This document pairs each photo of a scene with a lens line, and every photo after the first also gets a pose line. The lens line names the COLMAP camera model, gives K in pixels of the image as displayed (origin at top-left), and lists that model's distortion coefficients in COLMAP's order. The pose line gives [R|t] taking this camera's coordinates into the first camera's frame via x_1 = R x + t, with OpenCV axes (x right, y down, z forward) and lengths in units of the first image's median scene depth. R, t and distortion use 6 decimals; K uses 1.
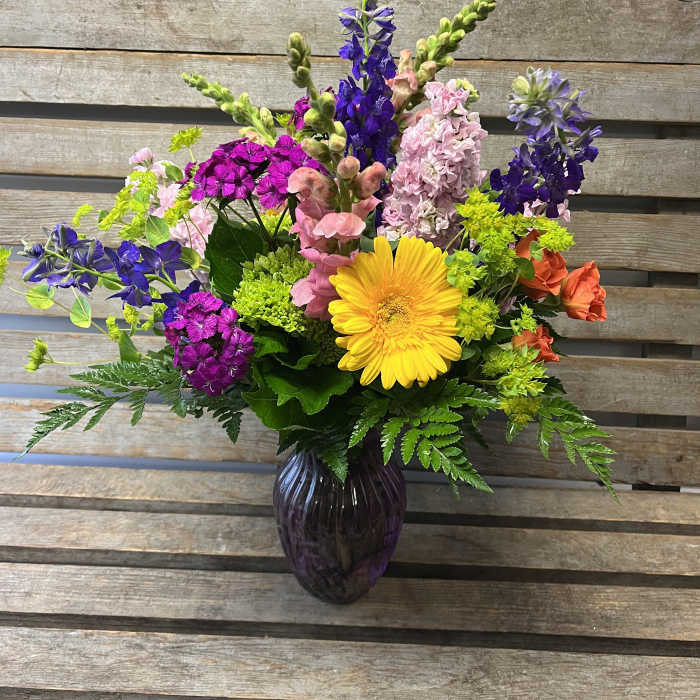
lens RADIAL K [[753.0, 0, 334.7], [0, 753.0, 356.0], [0, 0, 1]] dist [0.027587, -0.006971]
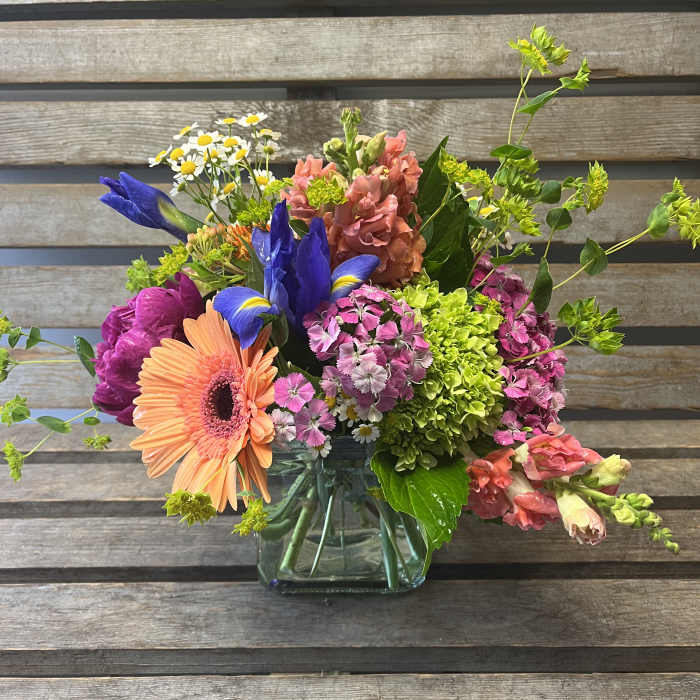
lens RADIAL K [[754.7, 0, 343.6], [0, 754.7, 349.6], [0, 0, 1]] dist [0.029774, -0.016456]
pose [[0.998785, -0.043700, 0.022796, -0.040207], [0.045534, 0.995136, -0.087356, 0.184952], [-0.018867, 0.088288, 0.995916, 0.179804]]
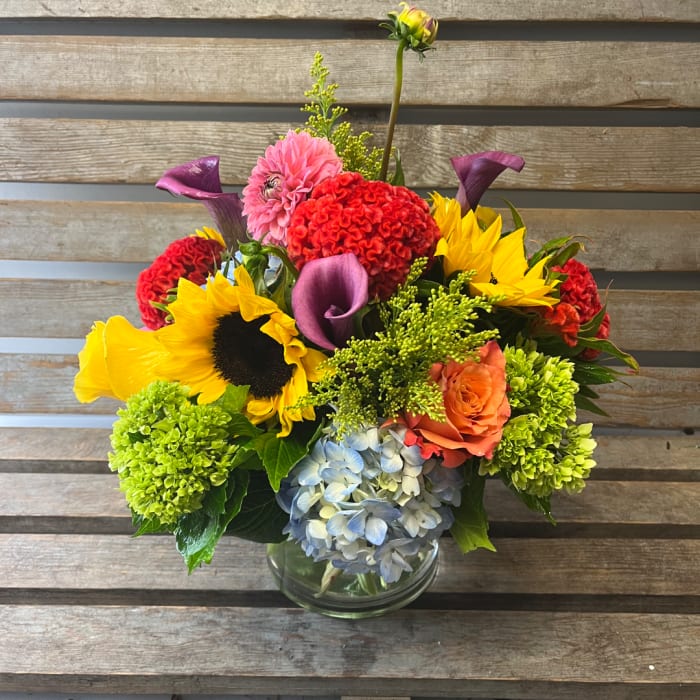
lens RADIAL K [[749.6, 0, 351.0], [0, 749.6, 358.6], [0, 0, 1]] dist [0.030615, -0.016266]
pose [[0.999542, -0.025932, 0.015626, -0.091395], [0.025287, 0.998875, 0.040123, 0.040901], [-0.016649, -0.039709, 0.999073, 0.120444]]
